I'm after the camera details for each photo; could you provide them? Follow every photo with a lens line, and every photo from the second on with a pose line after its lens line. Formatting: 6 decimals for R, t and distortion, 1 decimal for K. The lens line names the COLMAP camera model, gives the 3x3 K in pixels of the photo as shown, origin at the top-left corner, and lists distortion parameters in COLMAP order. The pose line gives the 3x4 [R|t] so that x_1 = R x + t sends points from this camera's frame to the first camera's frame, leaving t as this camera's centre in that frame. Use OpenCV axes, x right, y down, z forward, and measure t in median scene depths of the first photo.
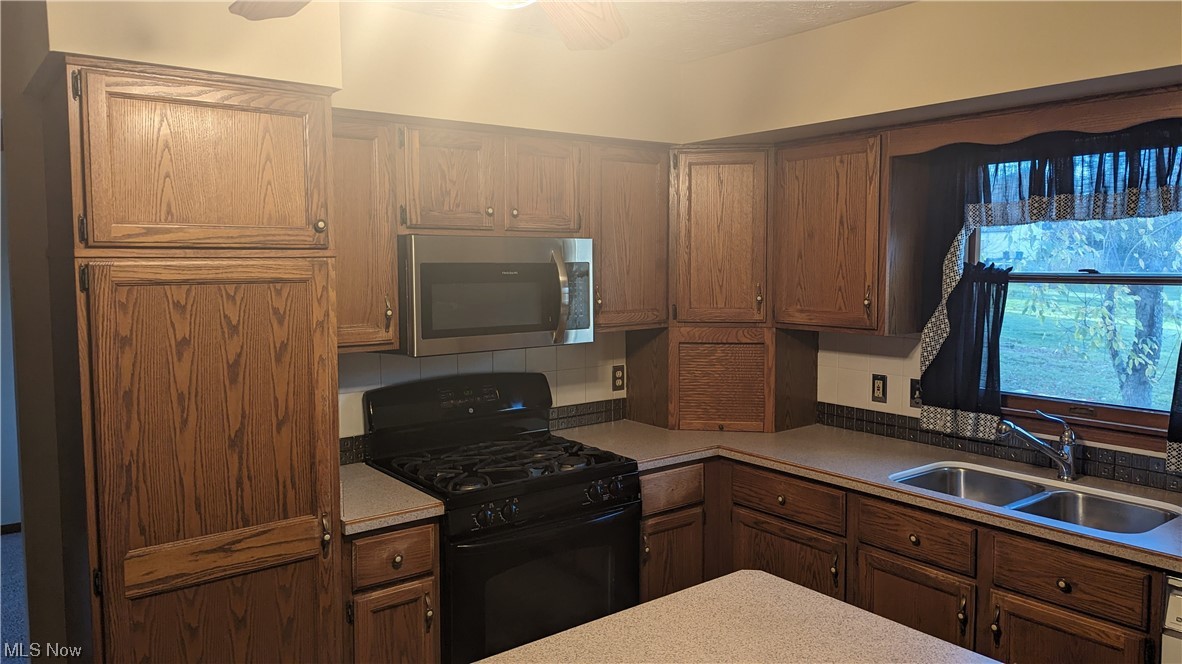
lens RADIAL K [[839.9, 0, 606.5], [0, 839.9, 318.9], [0, 0, 1]] dist [0.059178, -0.066396]
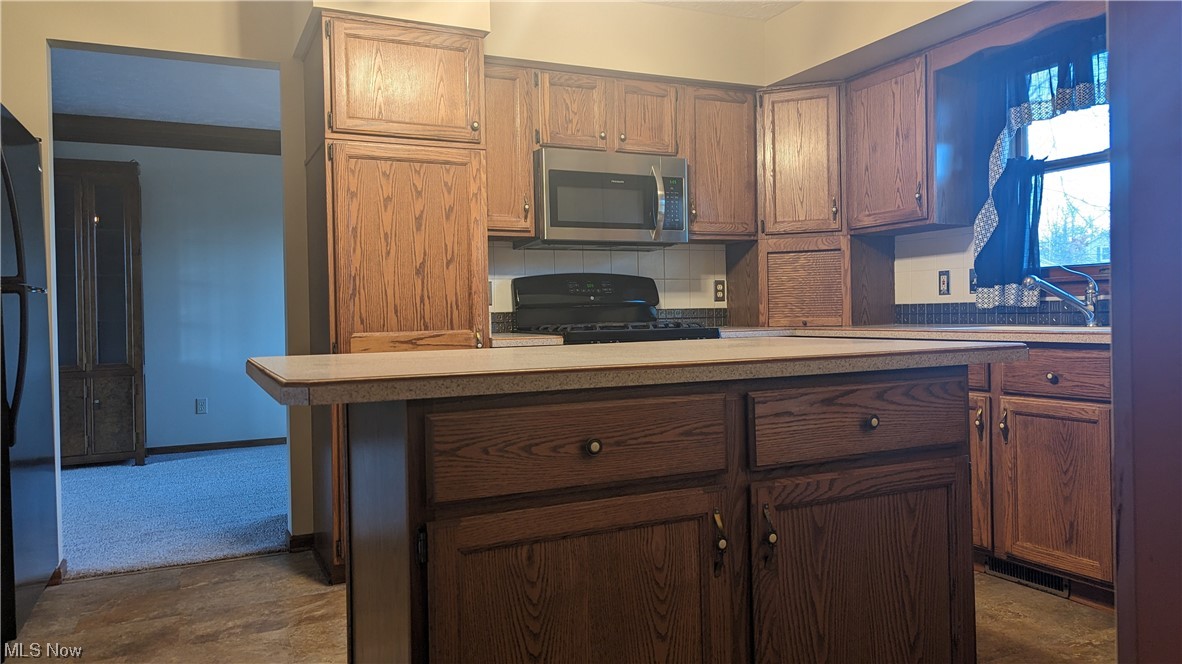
lens RADIAL K [[839.9, 0, 589.3], [0, 839.9, 324.7], [0, 0, 1]] dist [0.059178, -0.066396]
pose [[0.974066, -0.012784, -0.225903, 0.131495], [0.000046, 0.998414, -0.056301, 0.237377], [0.226264, 0.054831, 0.972521, -0.257974]]
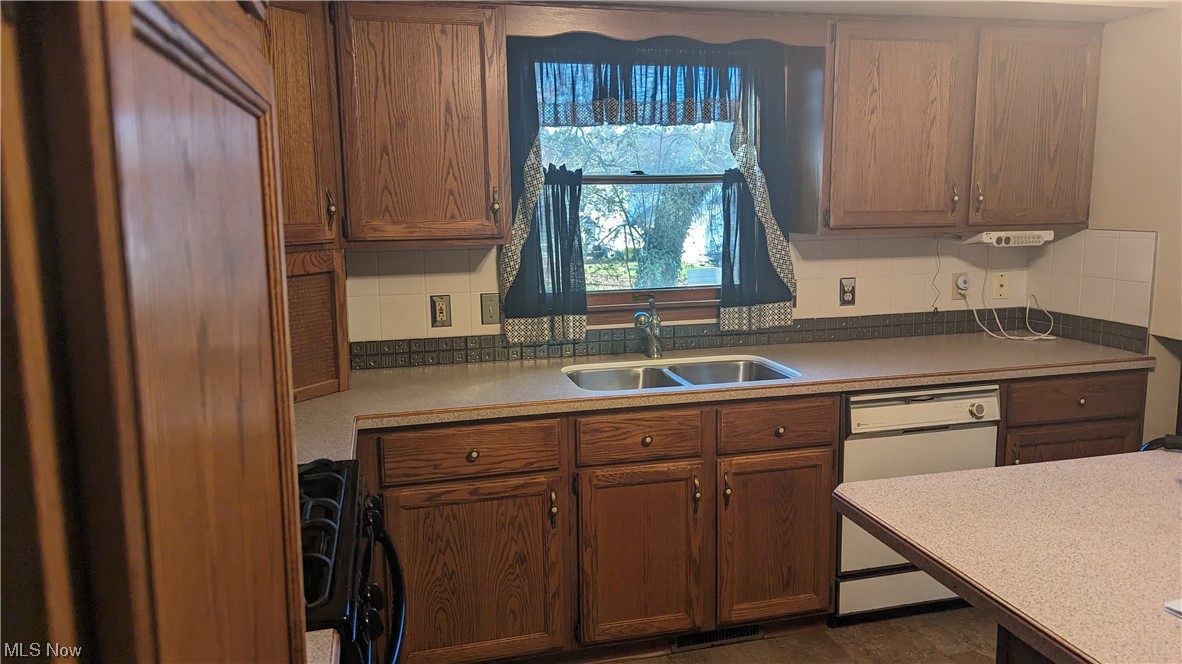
lens RADIAL K [[839.9, 0, 614.2], [0, 839.9, 315.4], [0, 0, 1]] dist [0.059178, -0.066396]
pose [[0.389960, -0.133441, 0.911112, -0.463961], [0.075385, 0.990749, 0.112840, 0.002941], [-0.917741, 0.024681, 0.396412, 0.575342]]
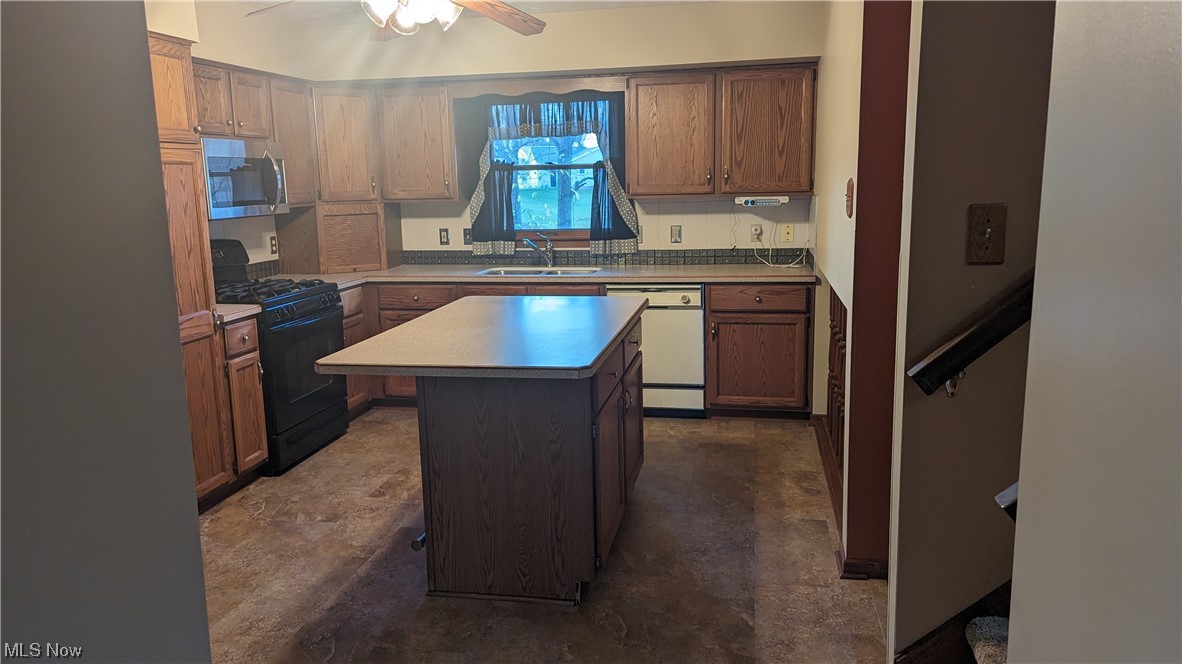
lens RADIAL K [[839.9, 0, 592.6], [0, 839.9, 332.8], [0, 0, 1]] dist [0.059178, -0.066396]
pose [[0.754437, -0.132919, 0.642774, -0.663227], [0.067258, 0.989781, 0.125734, 0.093746], [-0.652918, -0.051627, 0.755667, -0.569425]]
